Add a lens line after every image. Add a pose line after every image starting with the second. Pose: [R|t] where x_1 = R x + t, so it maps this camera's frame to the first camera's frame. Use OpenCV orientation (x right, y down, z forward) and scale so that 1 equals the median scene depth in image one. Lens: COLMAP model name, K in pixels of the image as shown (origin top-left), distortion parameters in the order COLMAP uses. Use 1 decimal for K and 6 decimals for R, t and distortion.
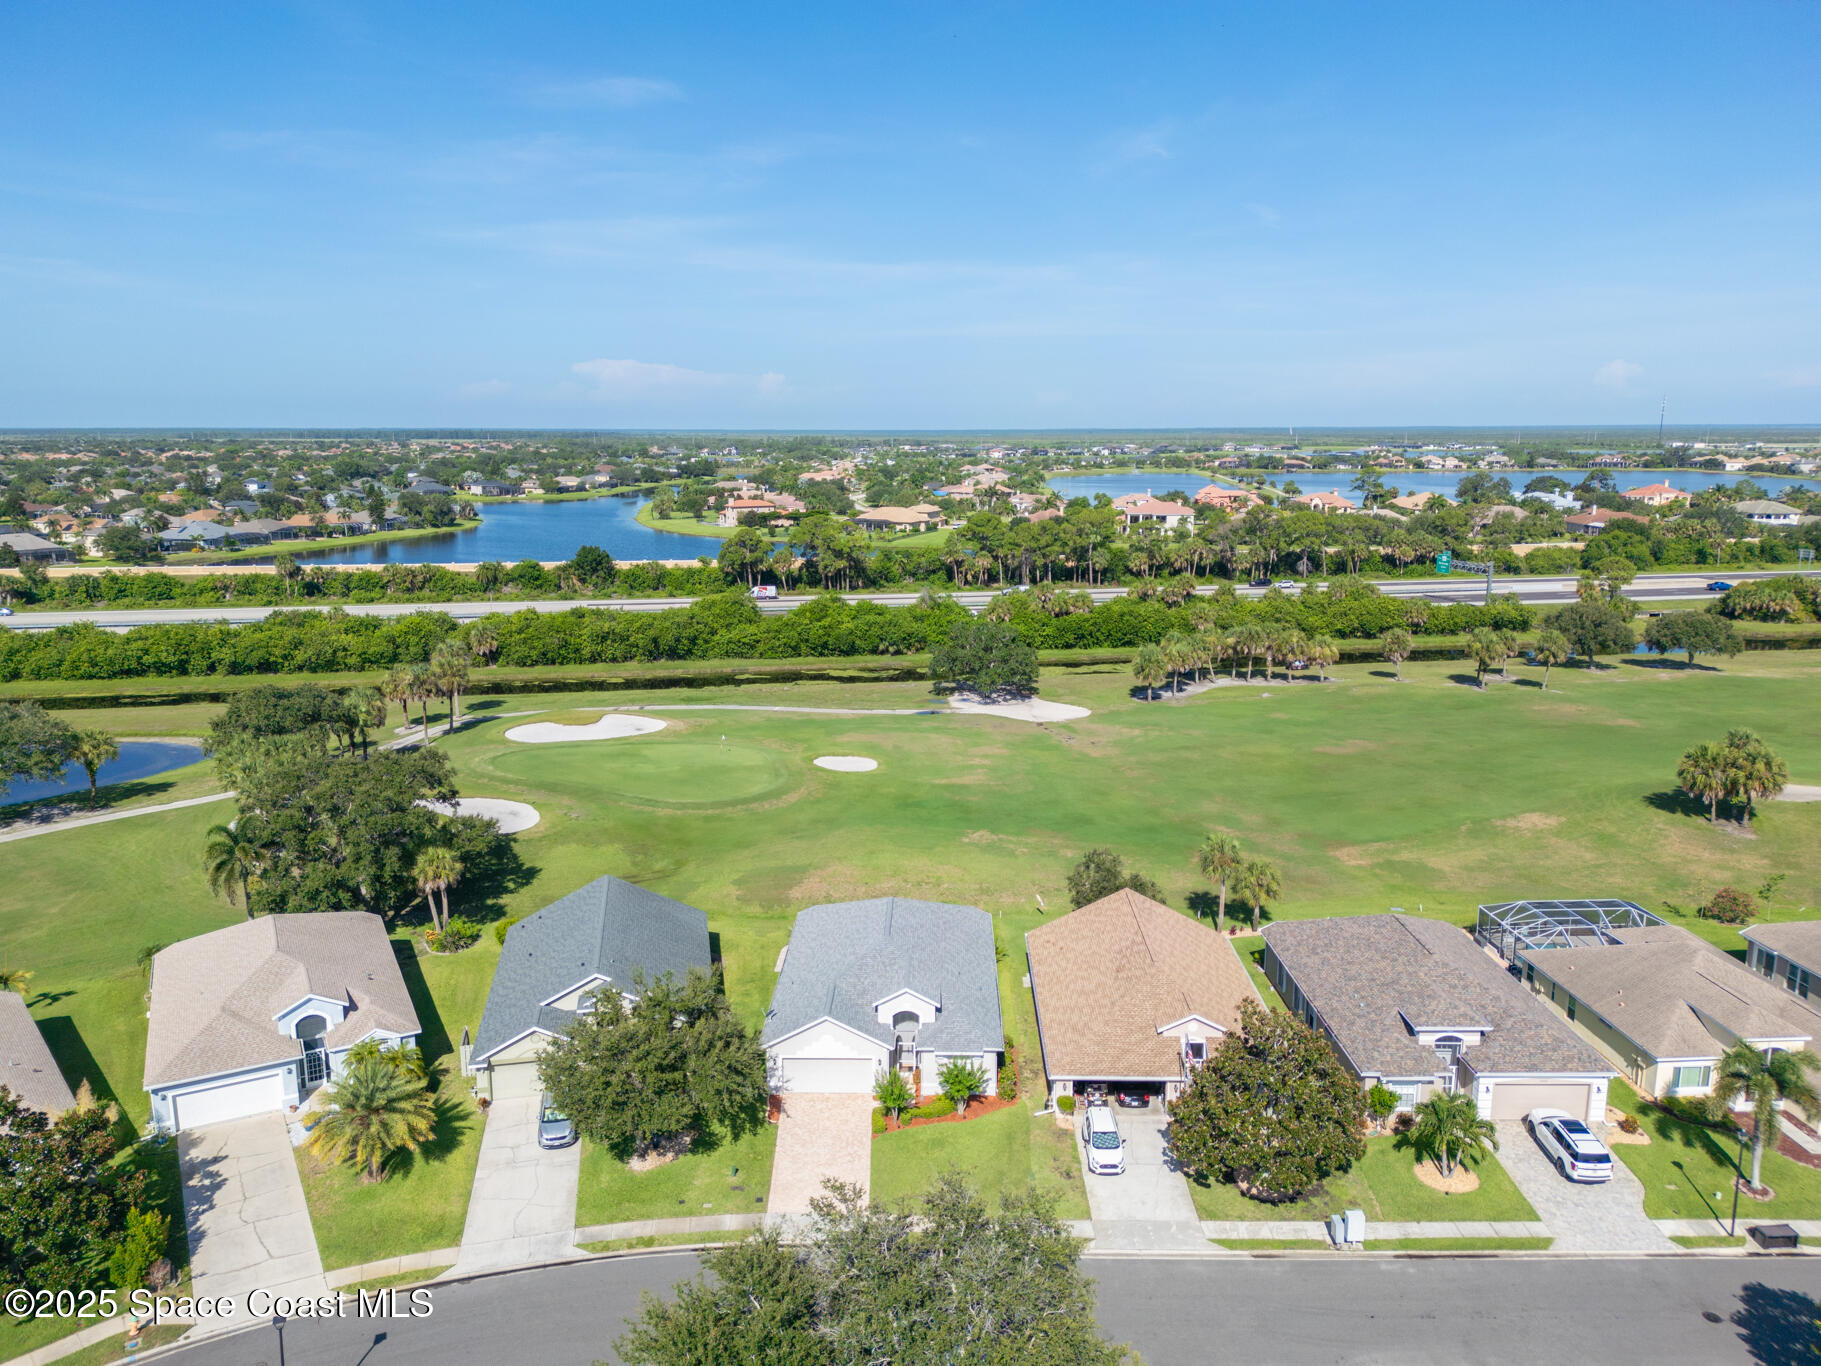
lens RADIAL K [[1295.9, 0, 905.2], [0, 1295.9, 693.2], [0, 0, 1]] dist [0.104224, -0.116057]
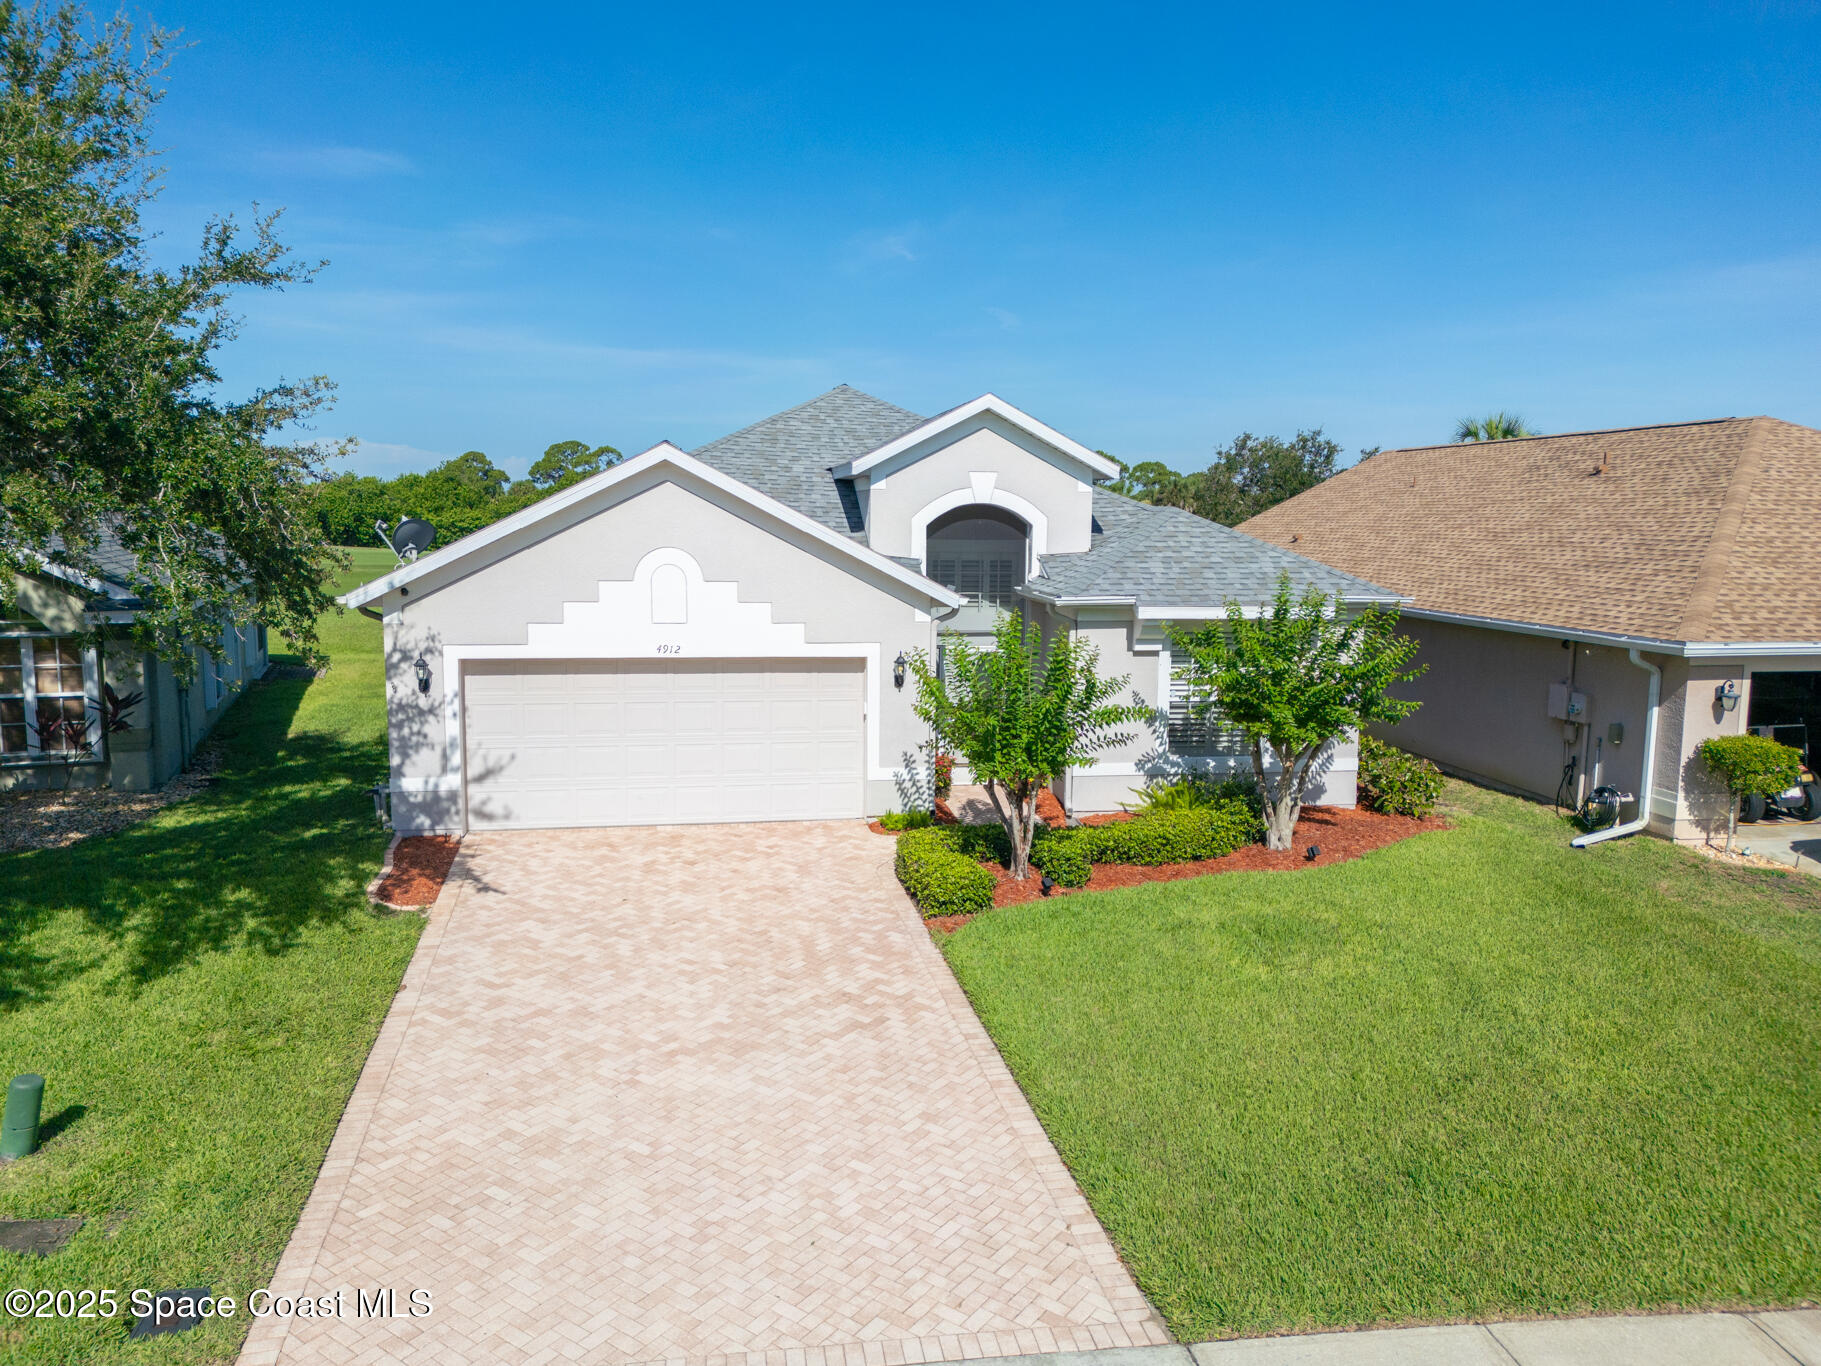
lens RADIAL K [[1313.3, 0, 910.5], [0, 1313.3, 683.0], [0, 0, 1]] dist [0.103835, -0.130728]
pose [[0.982410, -0.008059, 0.186563, -0.035749], [0.022833, 0.996756, -0.077180, 0.176315], [-0.185335, 0.080083, 0.979407, 0.447493]]
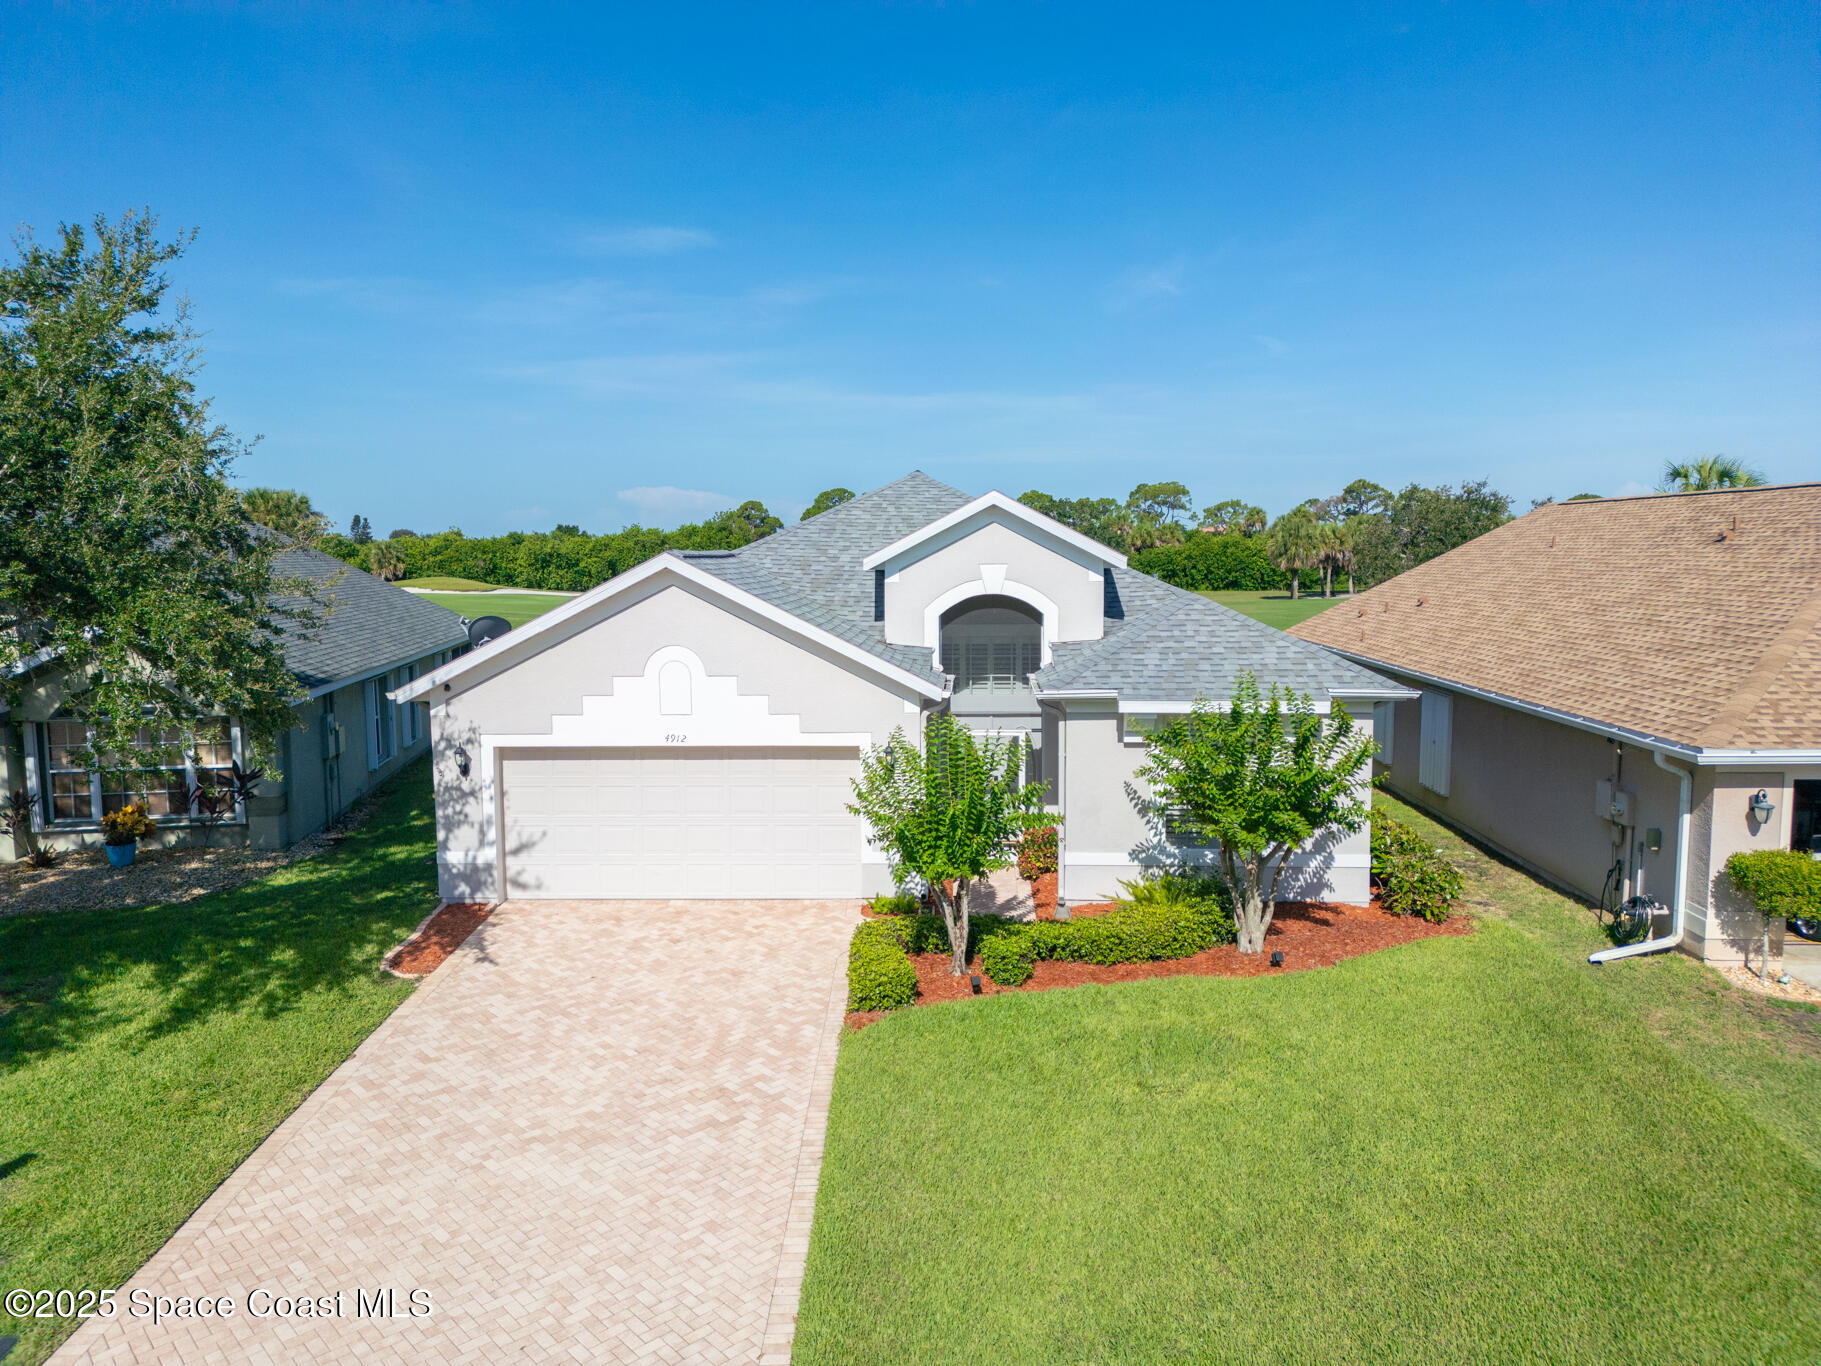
lens RADIAL K [[1276.8, 0, 907.4], [0, 1276.8, 680.0], [0, 0, 1]] dist [0.092578, -0.108599]
pose [[0.999755, 0.000229, -0.022141, -0.006329], [-0.002511, 0.994668, -0.103100, 0.170165], [0.021999, 0.103130, 0.994425, 0.442282]]
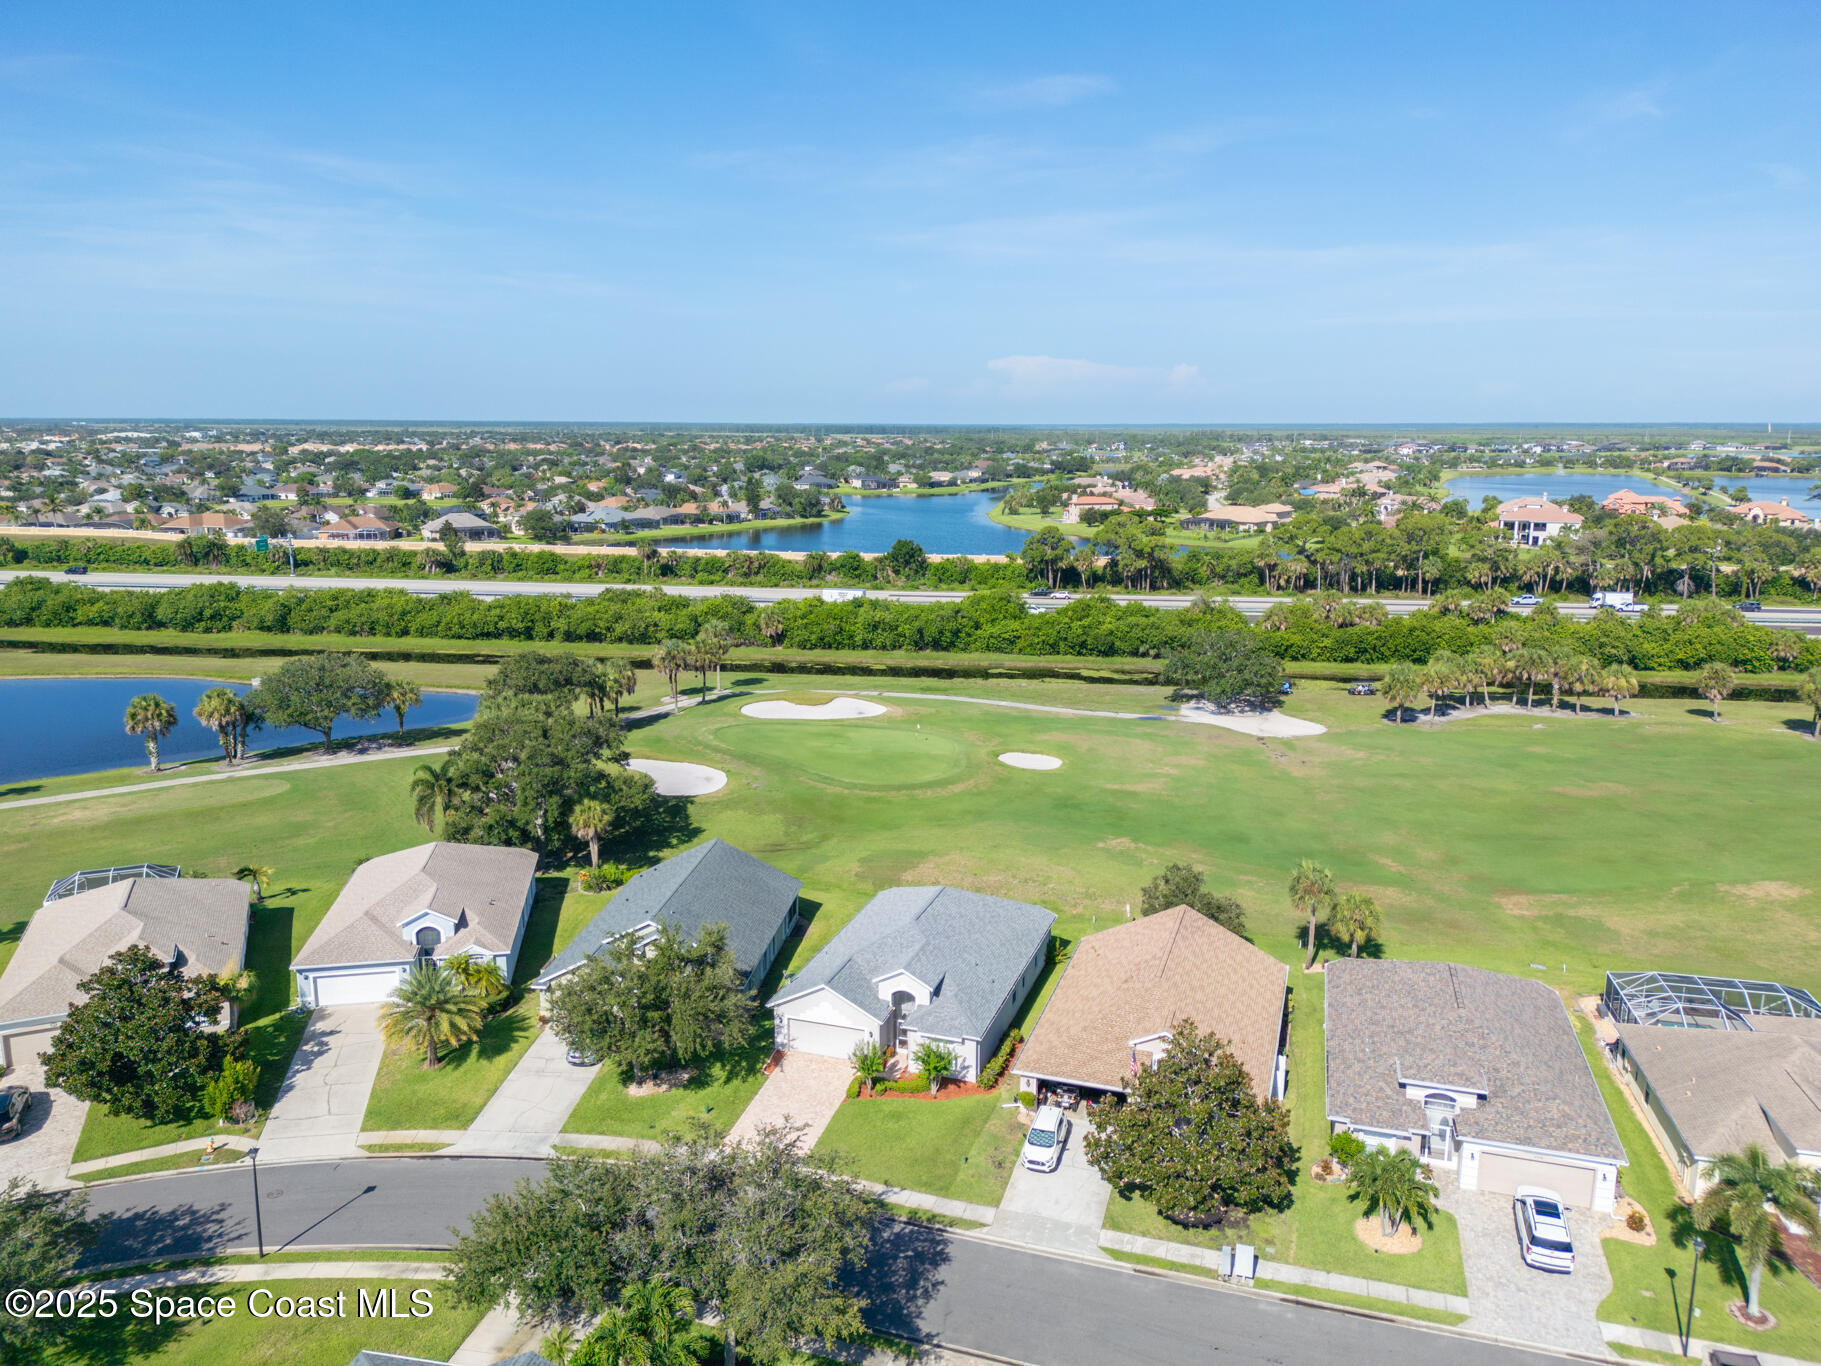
lens RADIAL K [[1295.9, 0, 905.2], [0, 1295.9, 693.2], [0, 0, 1]] dist [0.104224, -0.116057]
pose [[0.953538, 0.067321, -0.293656, 0.175573], [-0.066068, 0.997714, 0.014196, -0.007609], [0.293940, 0.005865, 0.955806, -0.007652]]
